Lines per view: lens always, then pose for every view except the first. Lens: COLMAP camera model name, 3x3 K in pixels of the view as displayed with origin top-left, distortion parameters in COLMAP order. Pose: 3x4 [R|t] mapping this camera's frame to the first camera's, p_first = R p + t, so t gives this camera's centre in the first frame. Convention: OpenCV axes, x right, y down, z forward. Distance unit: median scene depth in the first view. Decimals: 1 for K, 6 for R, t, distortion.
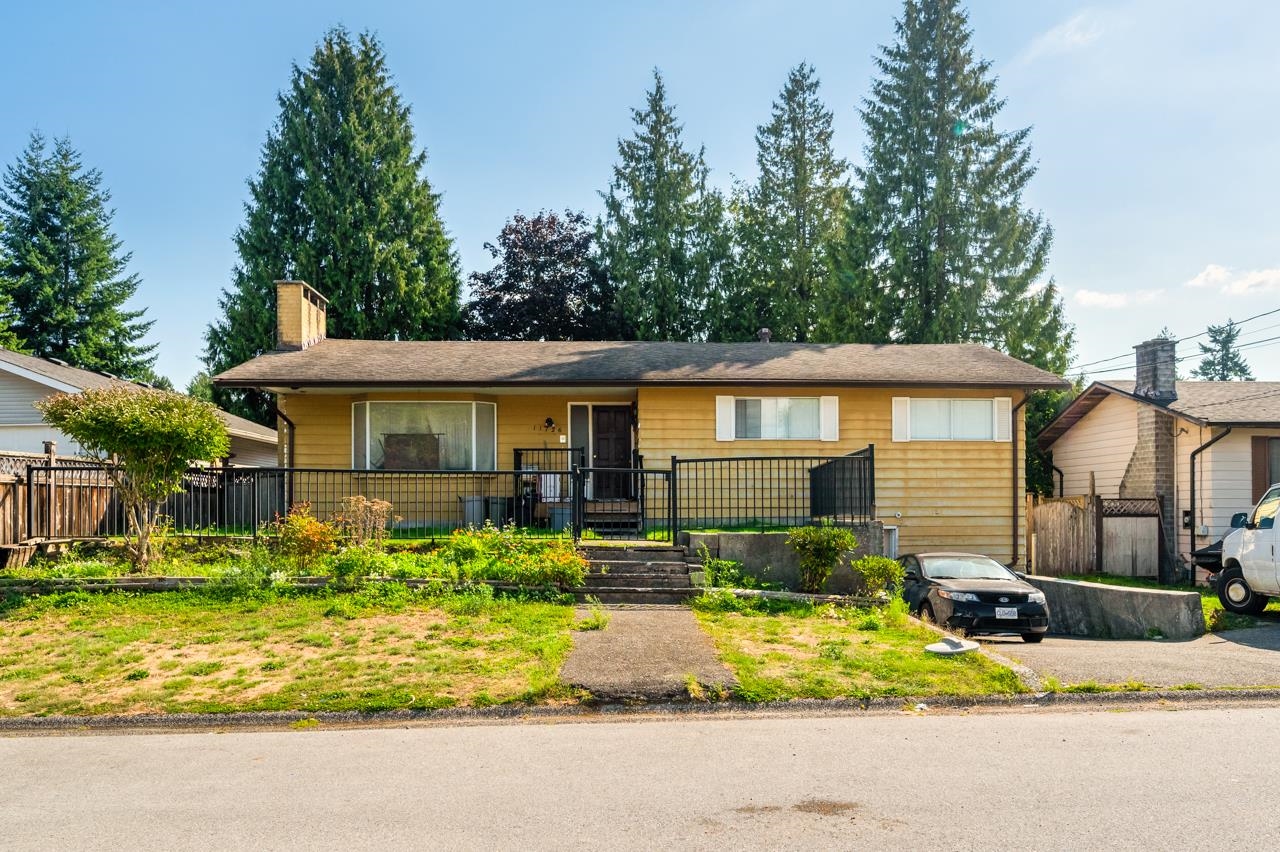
lens RADIAL K [[1156.6, 0, 640.0], [0, 1156.6, 426.0], [0, 0, 1]] dist [-0.000104, 0.000378]
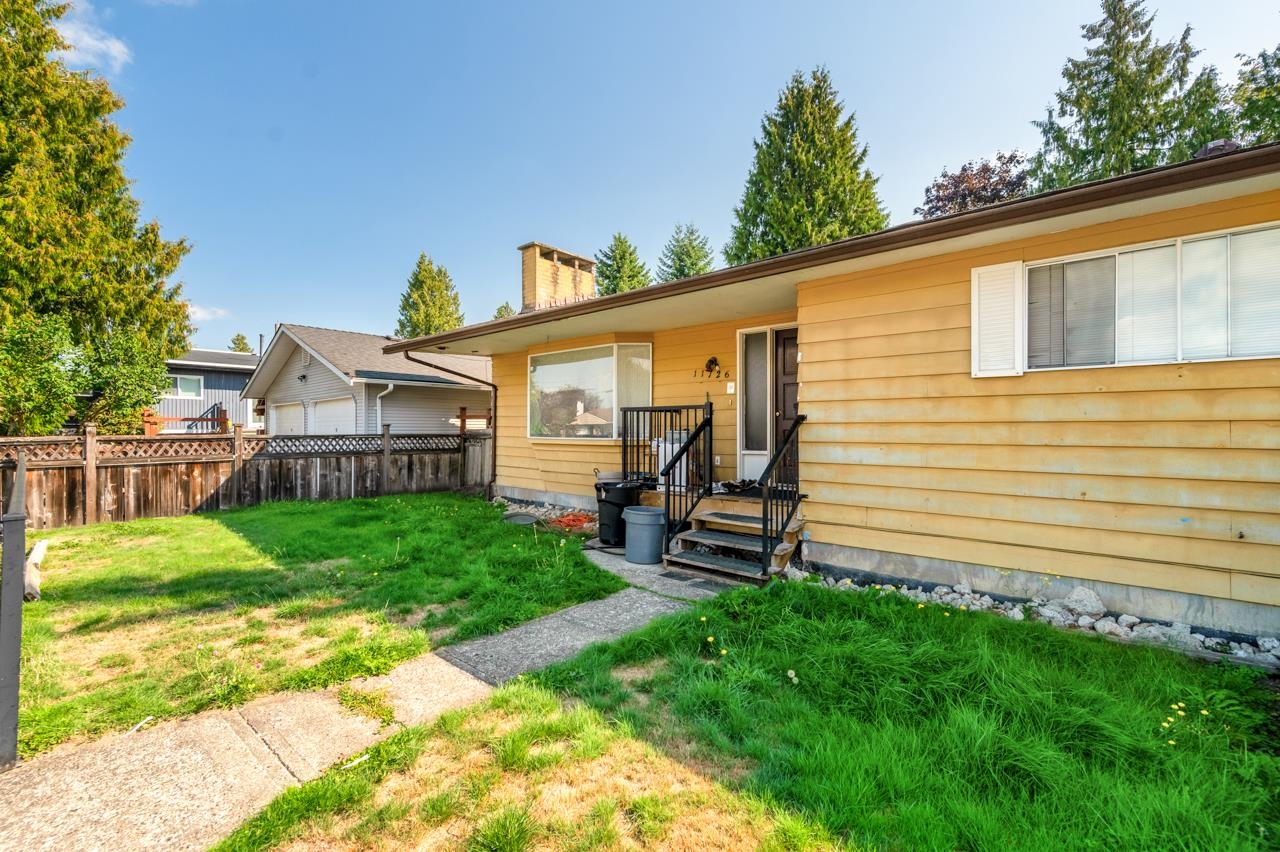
lens RADIAL K [[571.7, 0, 609.1], [0, 571.7, 428.9], [0, 0, 1]] dist [-0.025905, 0.006787]
pose [[0.687732, 0.003452, -0.725956, 0.062222], [0.058627, 0.996458, 0.060278, 0.005637], [0.723593, -0.084016, 0.685094, 0.383650]]
